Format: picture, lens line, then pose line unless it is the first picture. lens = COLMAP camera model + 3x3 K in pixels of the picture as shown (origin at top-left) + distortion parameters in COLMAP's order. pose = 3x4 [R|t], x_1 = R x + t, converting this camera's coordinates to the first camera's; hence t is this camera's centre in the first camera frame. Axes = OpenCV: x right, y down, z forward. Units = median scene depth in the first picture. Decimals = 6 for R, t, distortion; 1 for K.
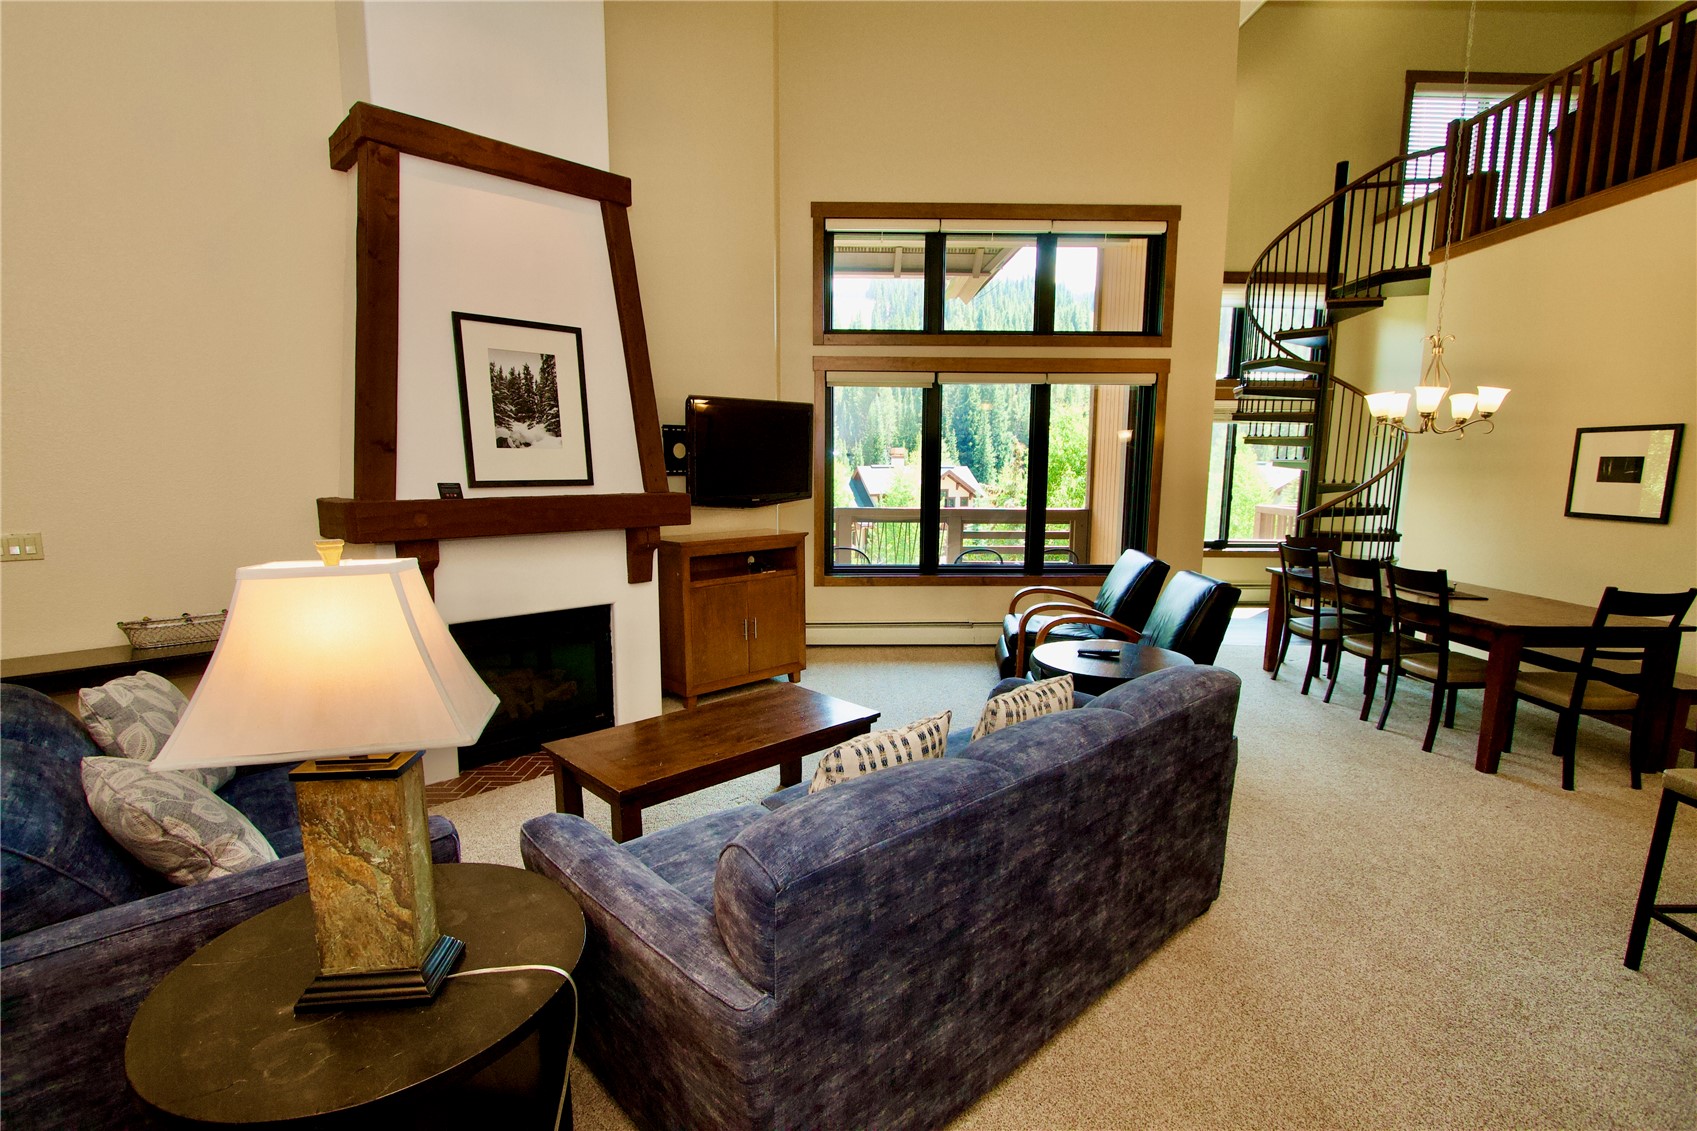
lens RADIAL K [[787.8, 0, 832.1], [0, 787.8, 591.9], [0, 0, 1]] dist [-0.037865, 0.009187]
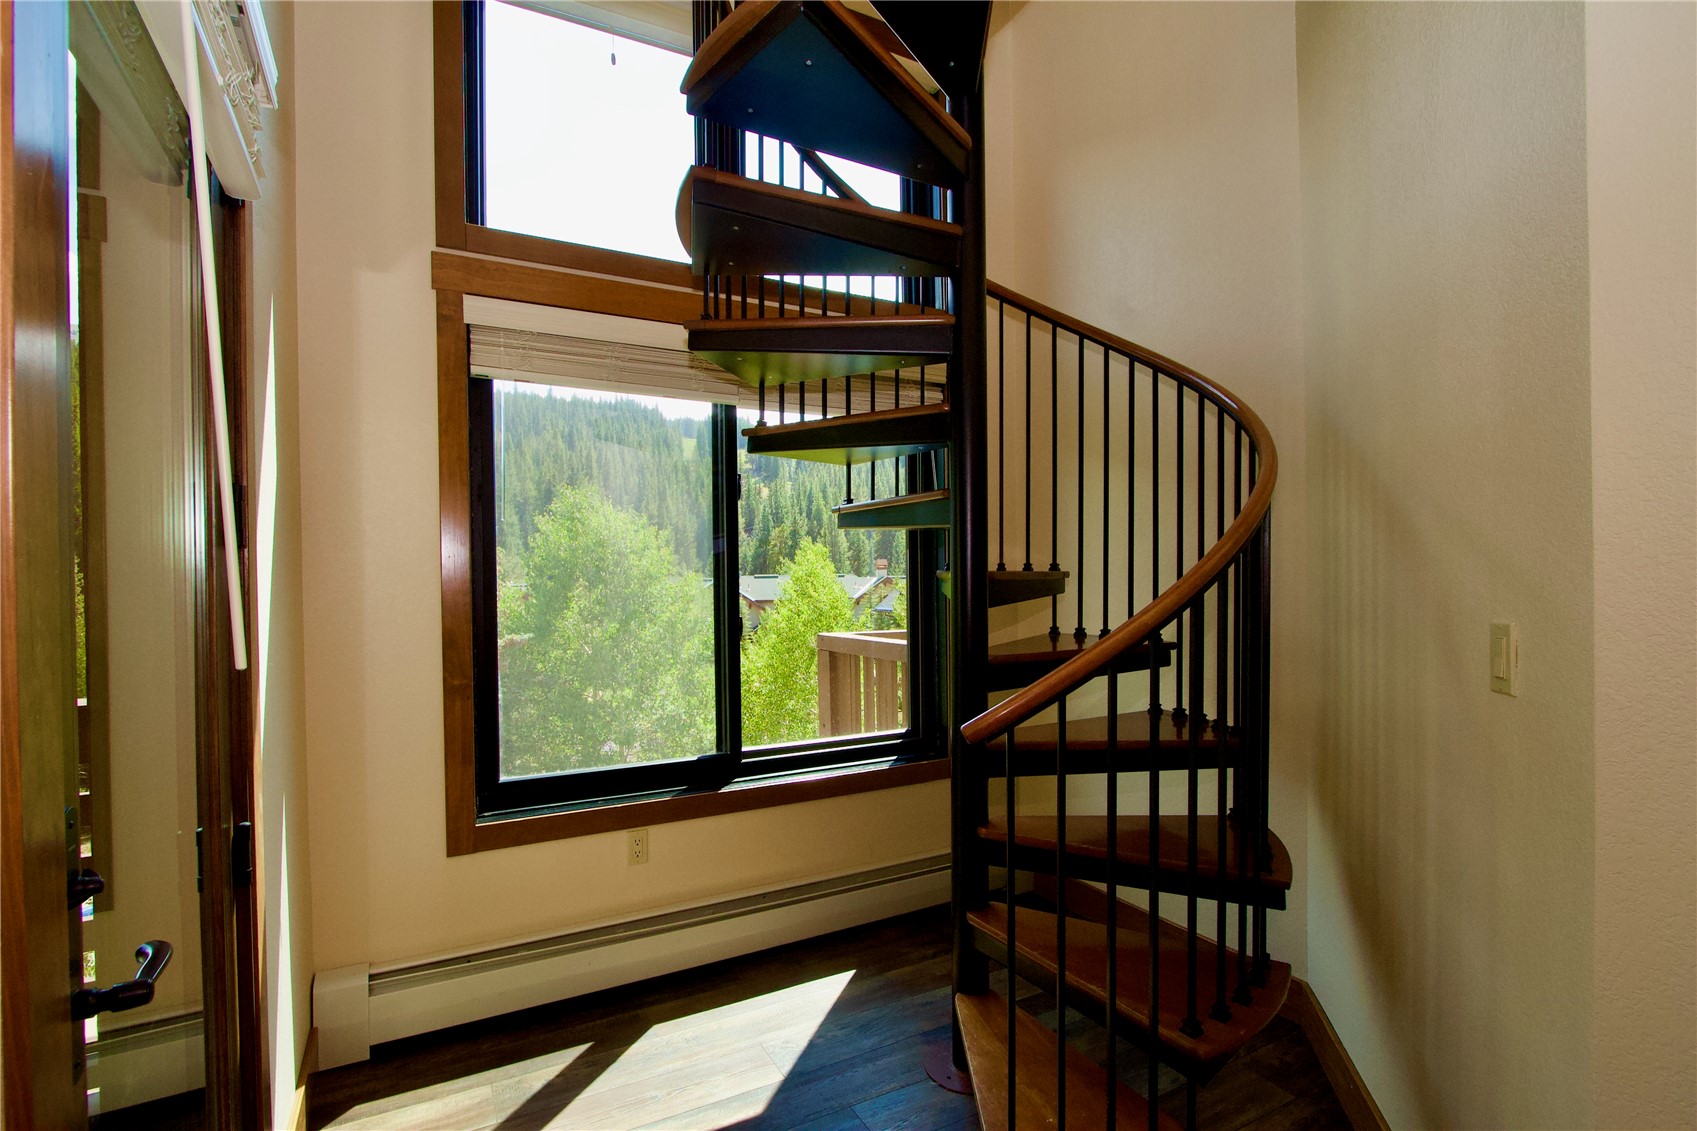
lens RADIAL K [[792.6, 0, 844.4], [0, 792.6, 584.6], [0, 0, 1]] dist [-0.011047, -0.000128]
pose [[0.876965, -0.018244, 0.480208, 0.699267], [0.093852, 0.986539, -0.133914, -0.158235], [-0.471301, 0.162506, 0.866872, 1.223988]]
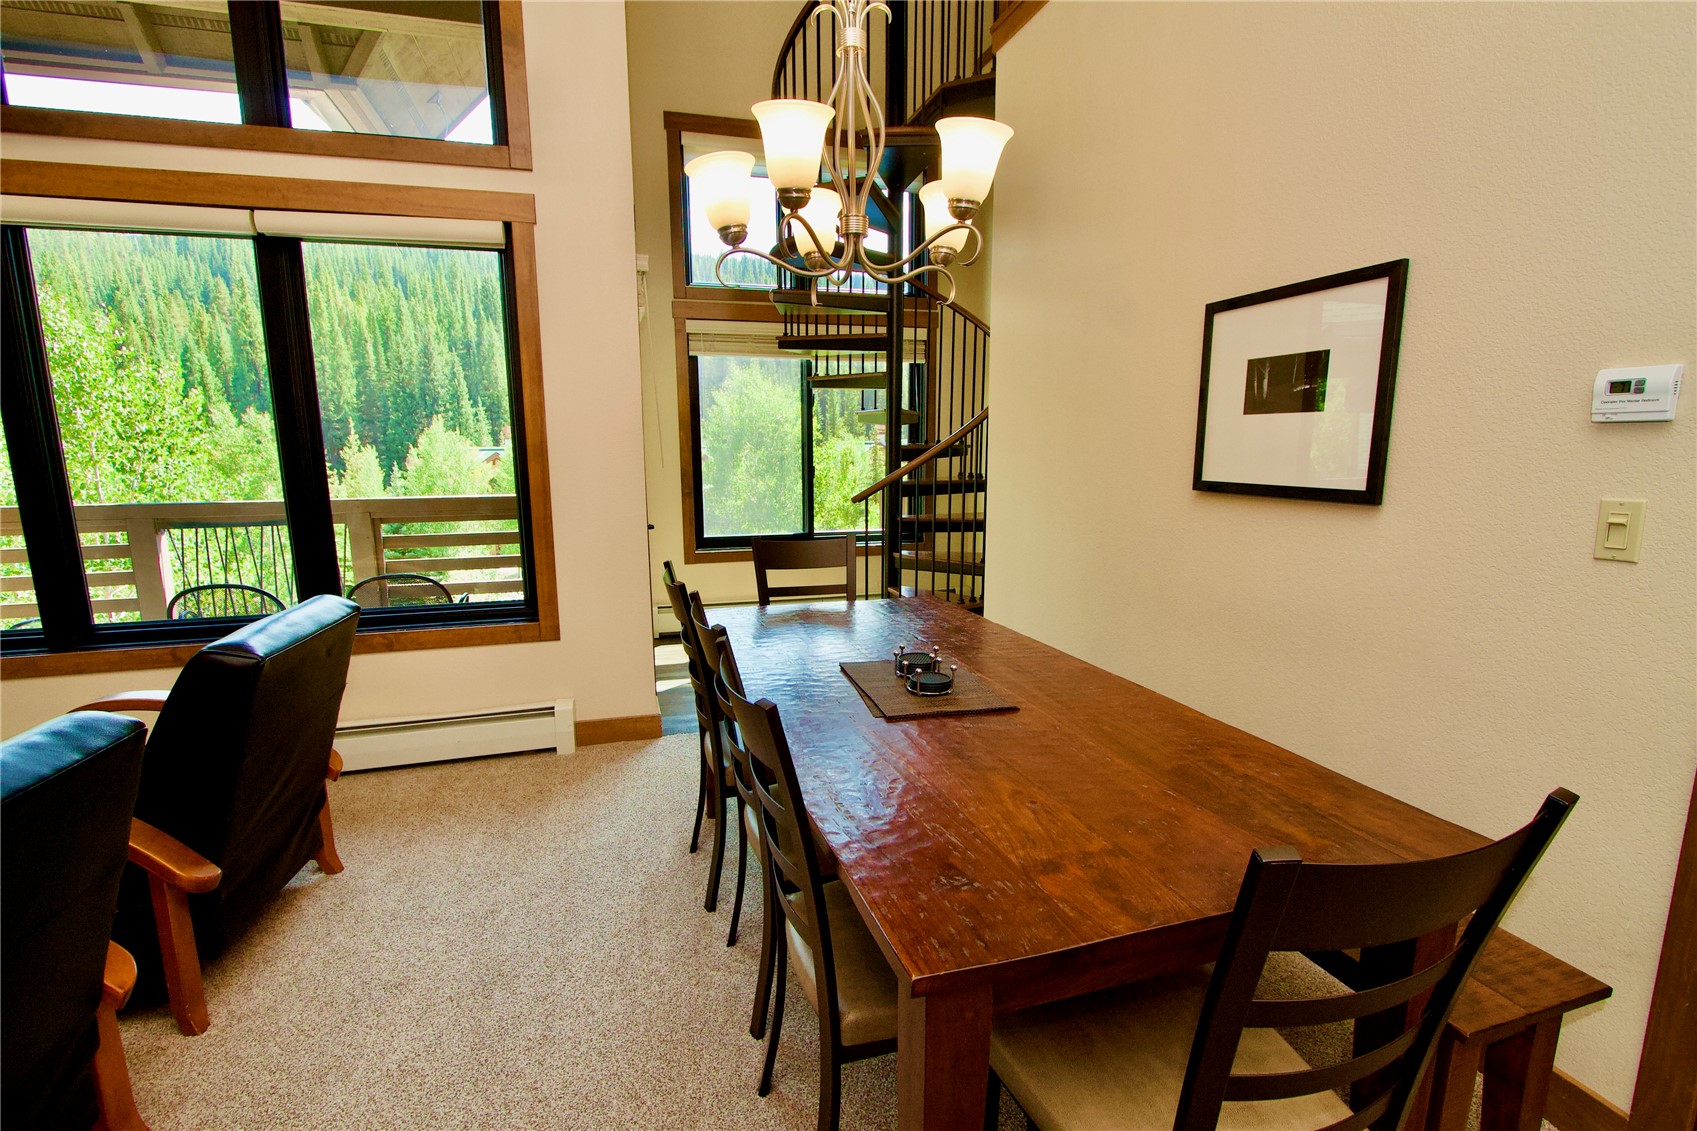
lens RADIAL K [[792.6, 0, 844.4], [0, 792.6, 584.6], [0, 0, 1]] dist [-0.011047, -0.000128]
pose [[0.957479, -0.059254, 0.282351, 0.606932], [0.055223, 0.998227, 0.022222, -0.062687], [-0.283167, -0.005685, 0.959054, 0.589583]]
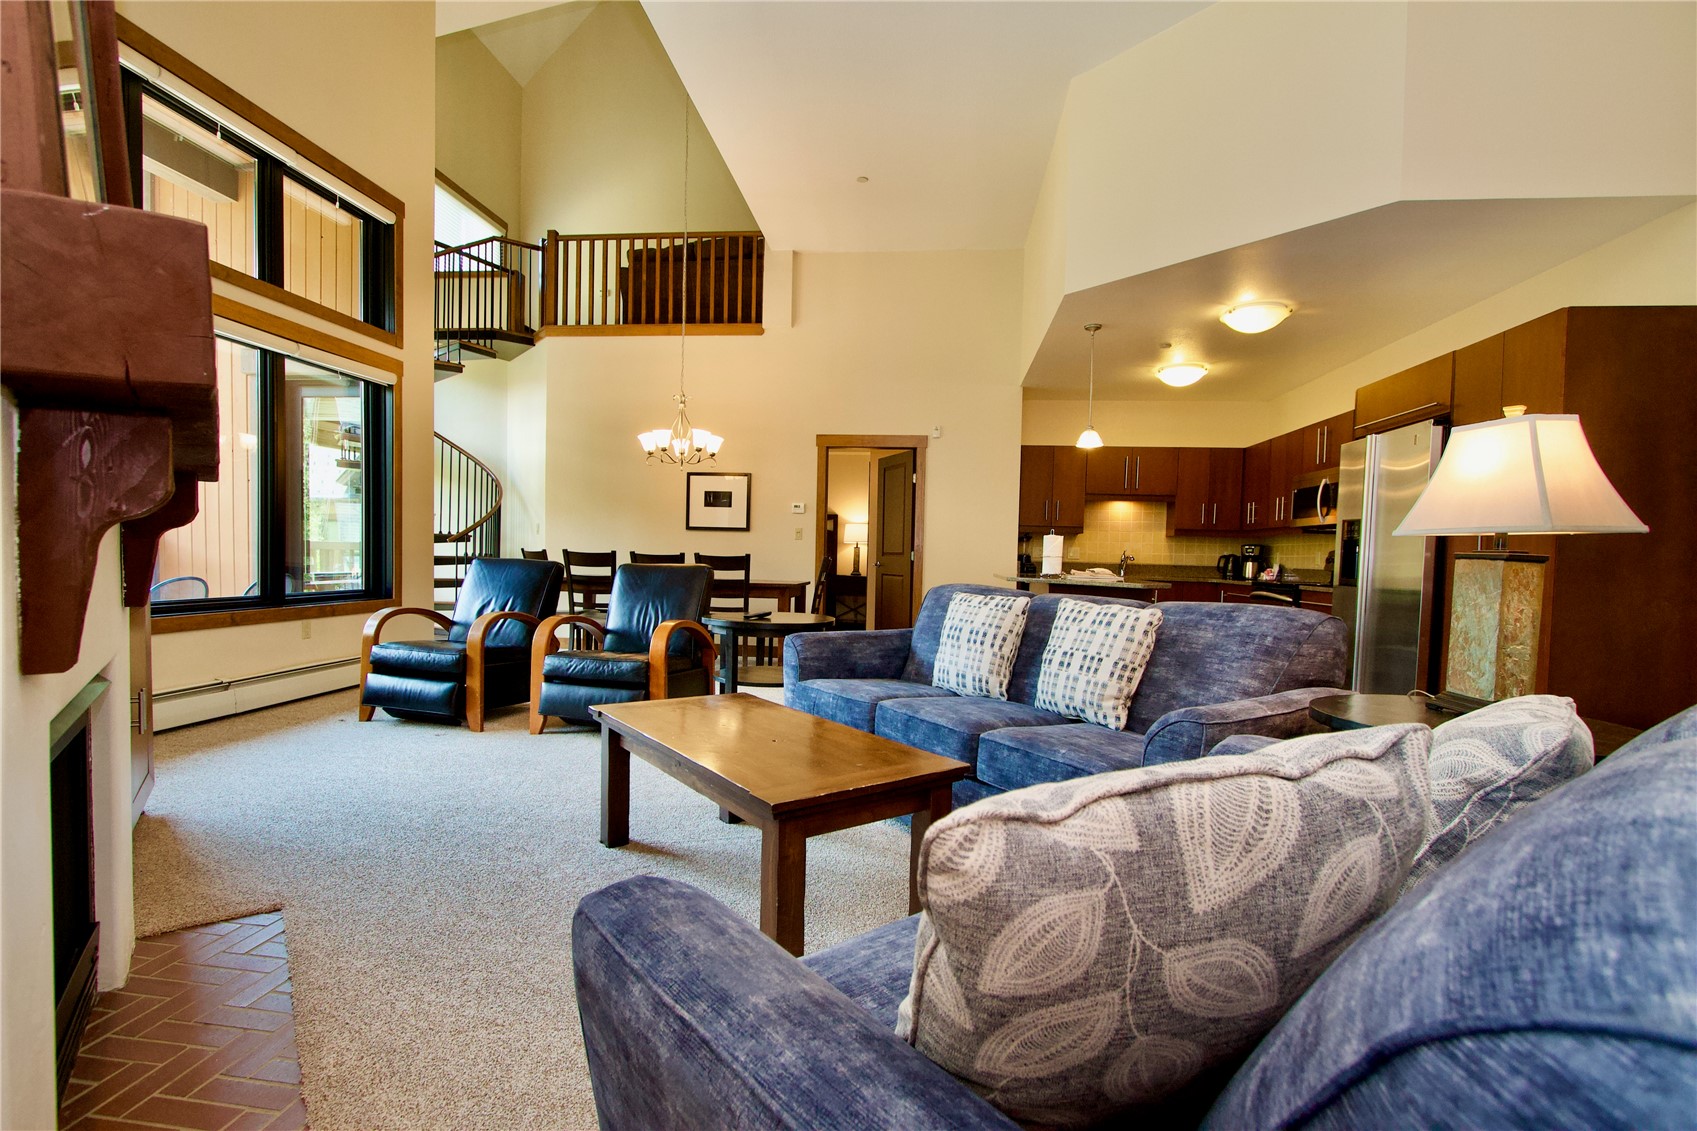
lens RADIAL K [[792.6, 0, 844.4], [0, 792.6, 584.6], [0, 0, 1]] dist [-0.011047, -0.000128]
pose [[0.118189, -0.037107, 0.992297, -0.579456], [0.133532, 0.990819, 0.021147, 0.018860], [-0.983972, 0.130004, 0.122059, 0.520935]]
